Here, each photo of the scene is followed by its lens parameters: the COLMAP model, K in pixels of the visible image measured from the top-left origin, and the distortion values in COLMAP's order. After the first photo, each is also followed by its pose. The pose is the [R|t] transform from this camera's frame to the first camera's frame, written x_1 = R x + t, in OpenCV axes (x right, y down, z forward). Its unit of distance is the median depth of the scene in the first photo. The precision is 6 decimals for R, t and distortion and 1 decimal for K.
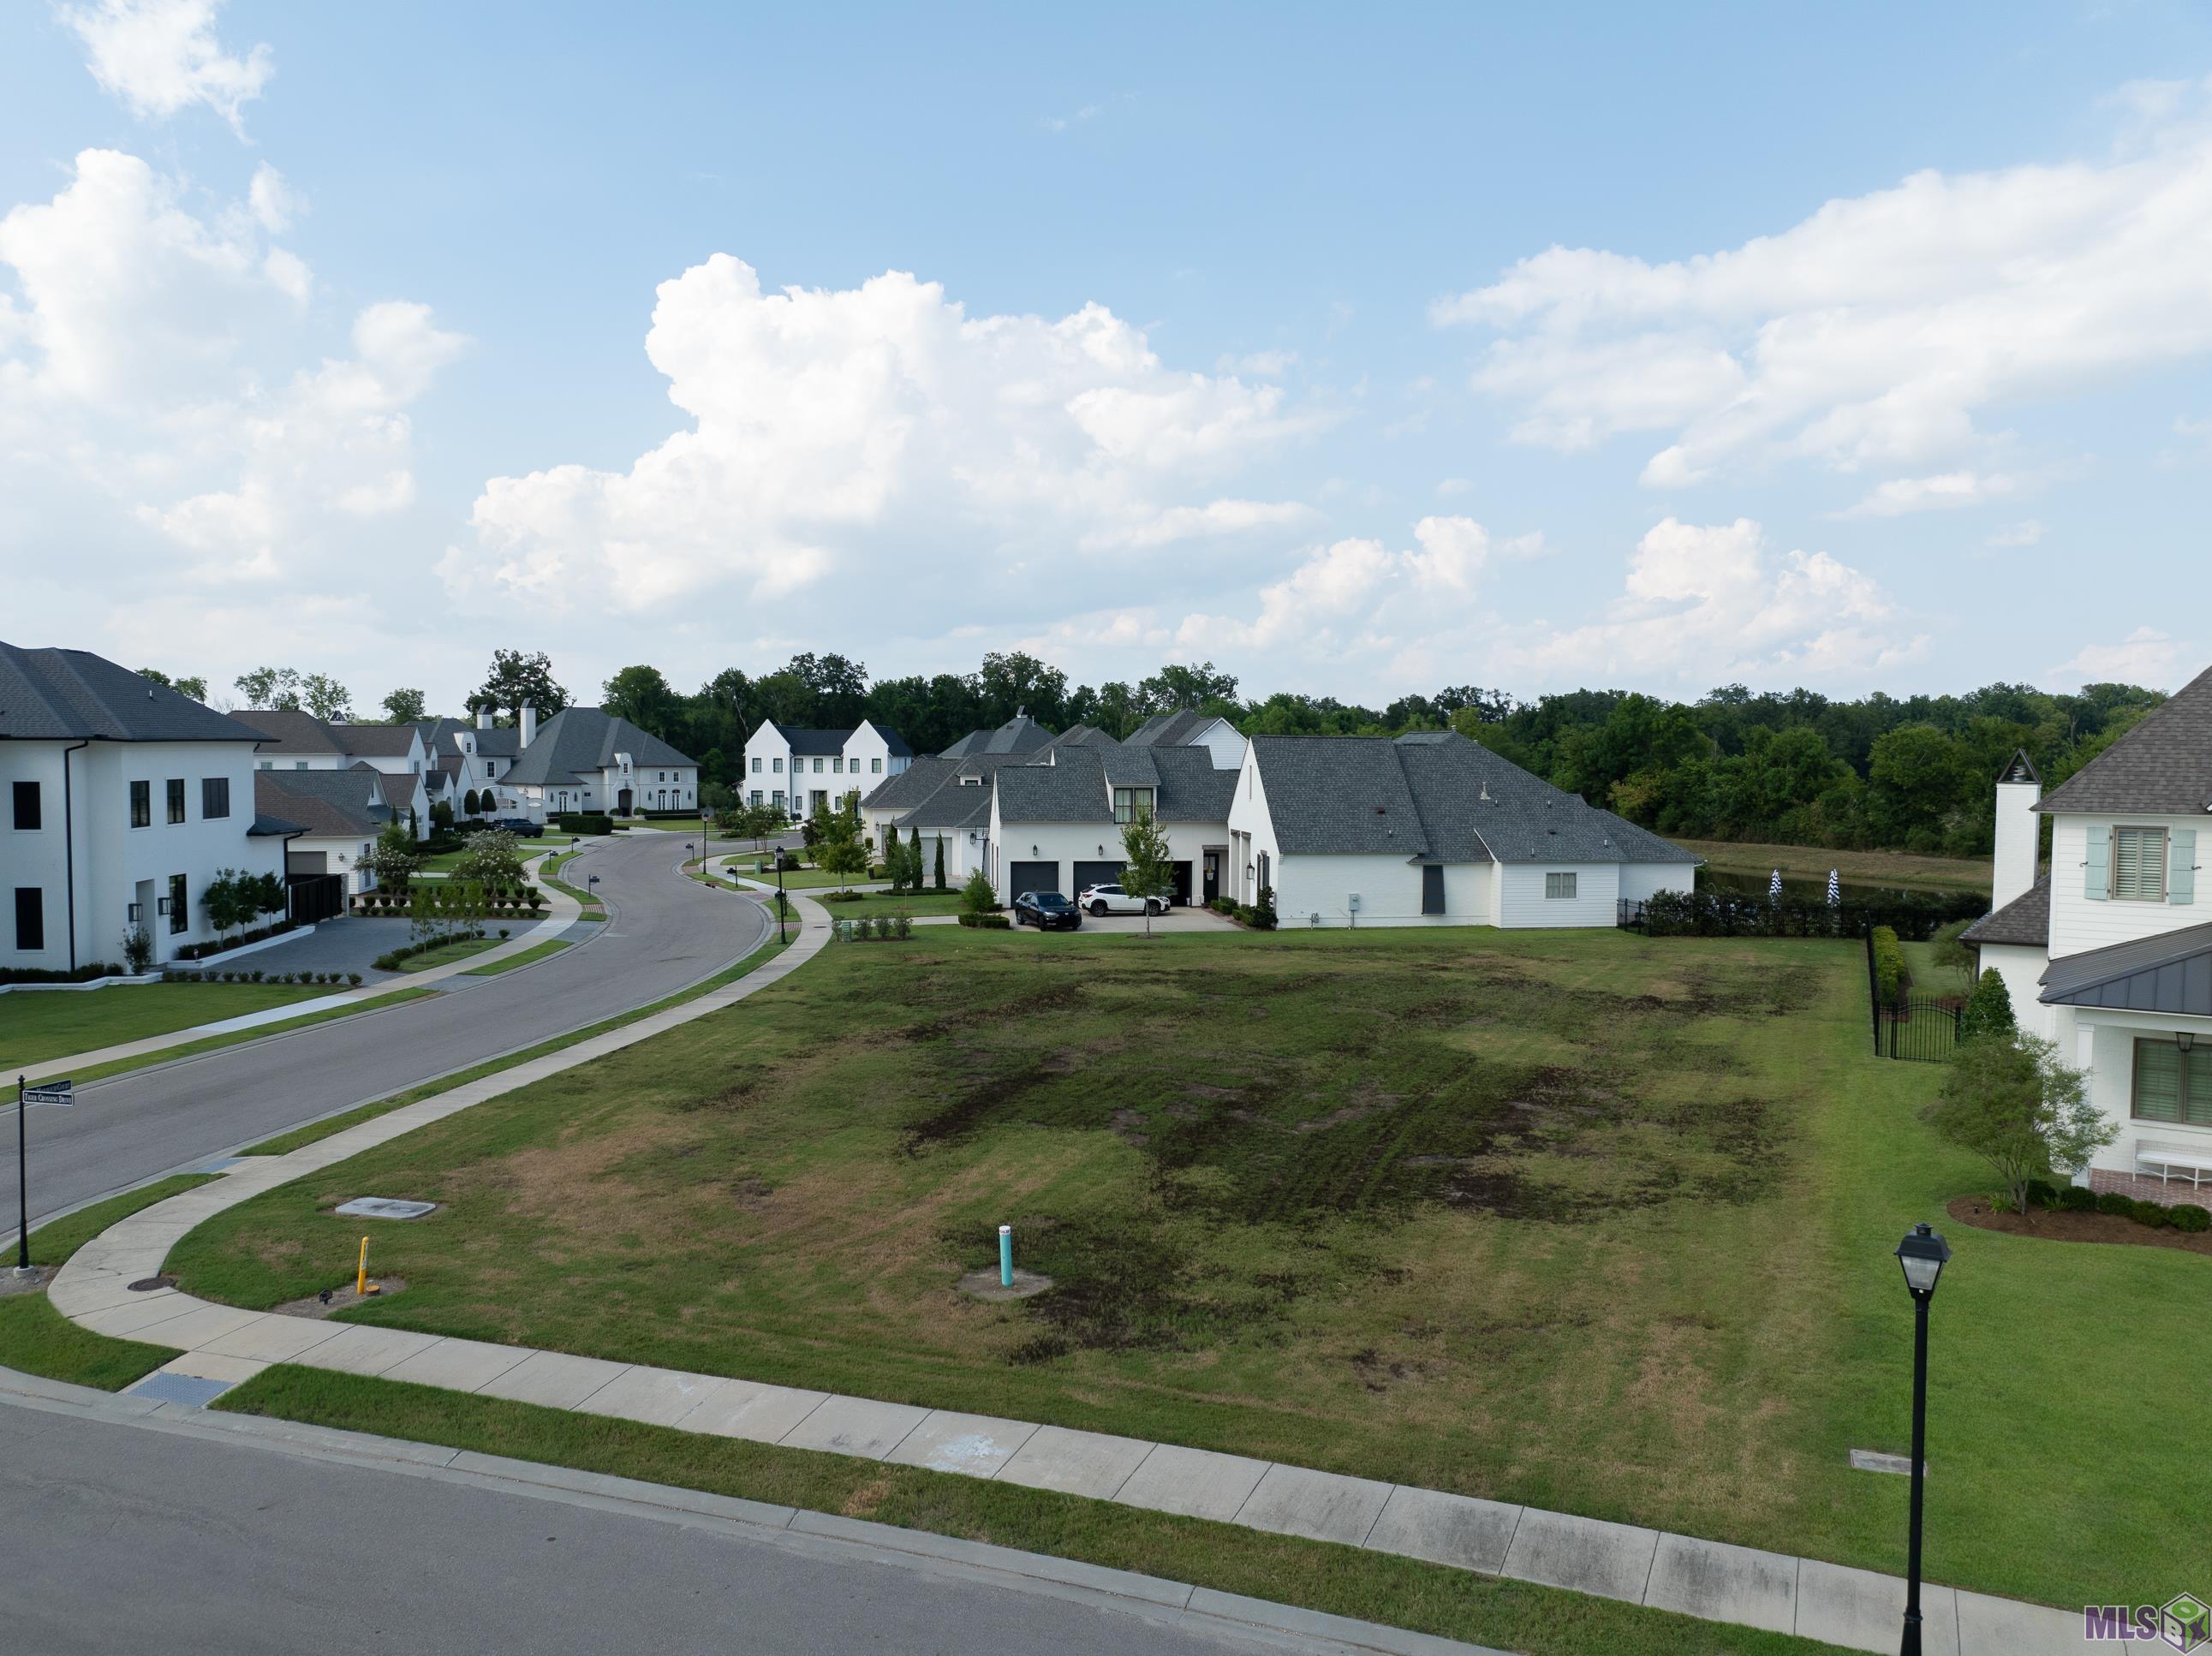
lens RADIAL K [[1561.4, 0, 1097.5], [0, 1561.4, 829.9], [0, 0, 1]] dist [-0.046230, 0.011287]
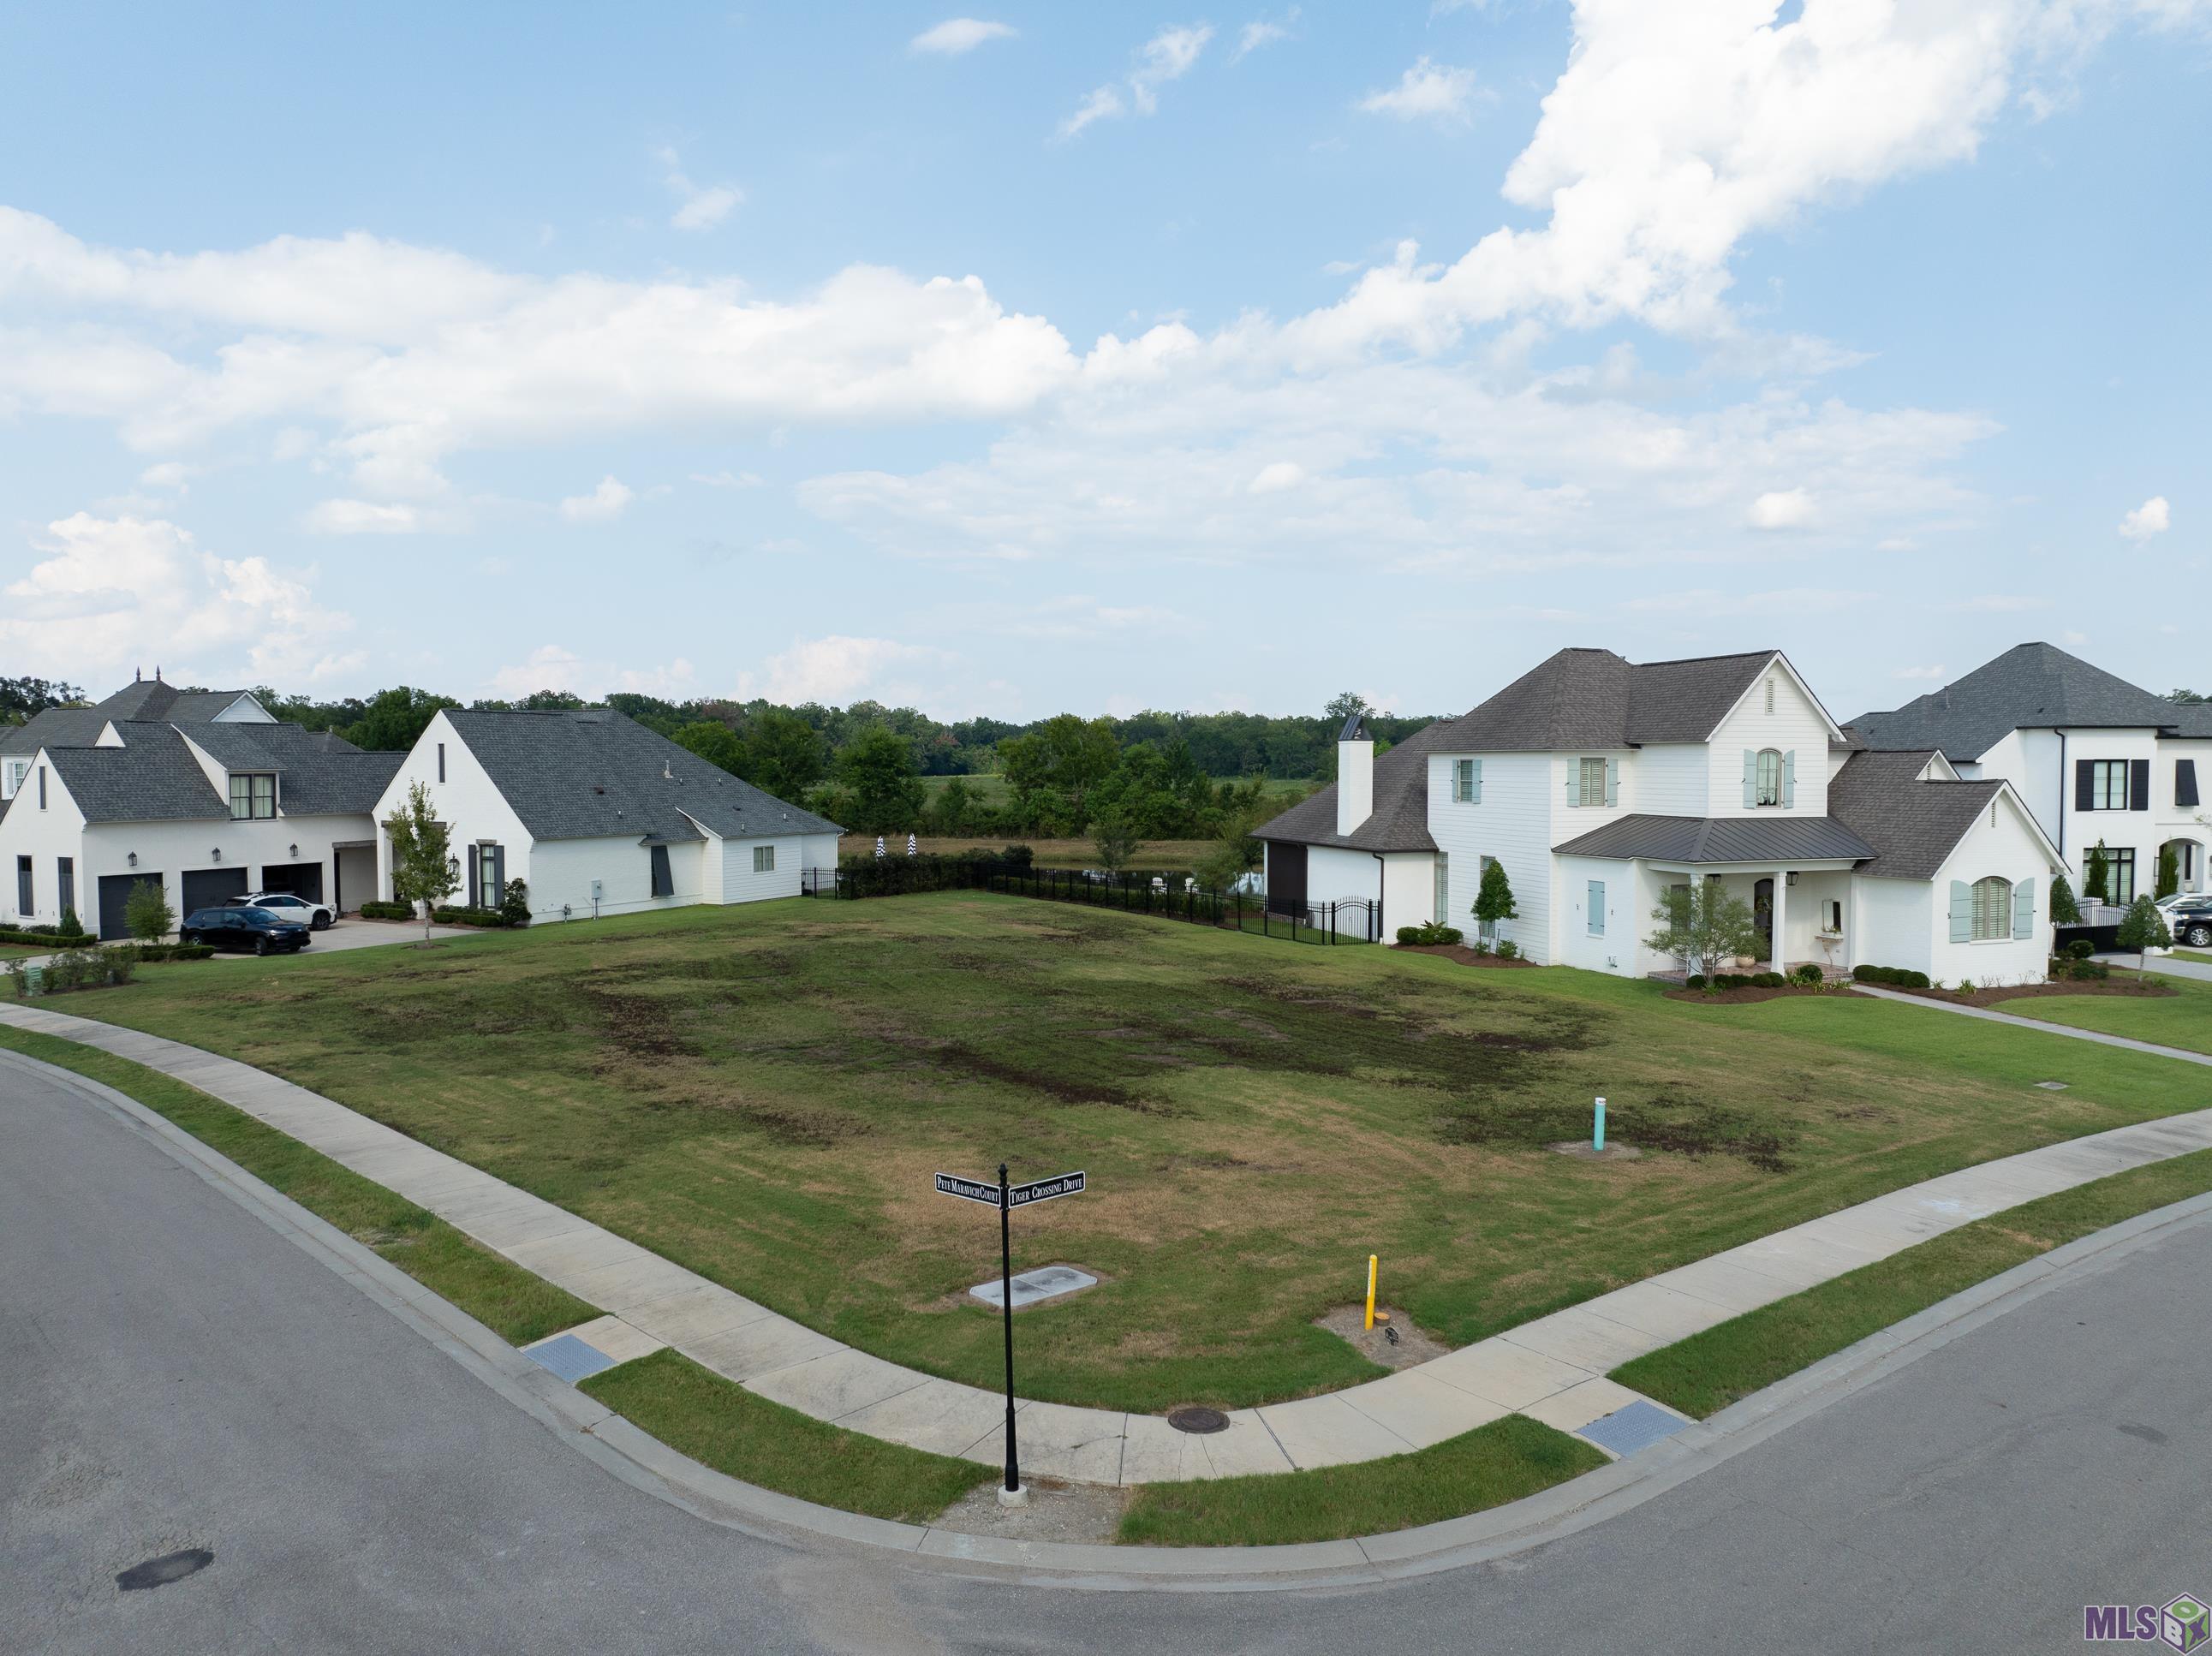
lens RADIAL K [[1561.4, 0, 1100.8], [0, 1561.4, 819.5], [0, 0, 1]] dist [-0.046230, 0.011287]
pose [[0.590818, -0.037225, 0.805946, -0.454094], [0.047190, 0.998819, 0.011540, 0.009501], [-0.805424, 0.031215, 0.591877, 0.240805]]
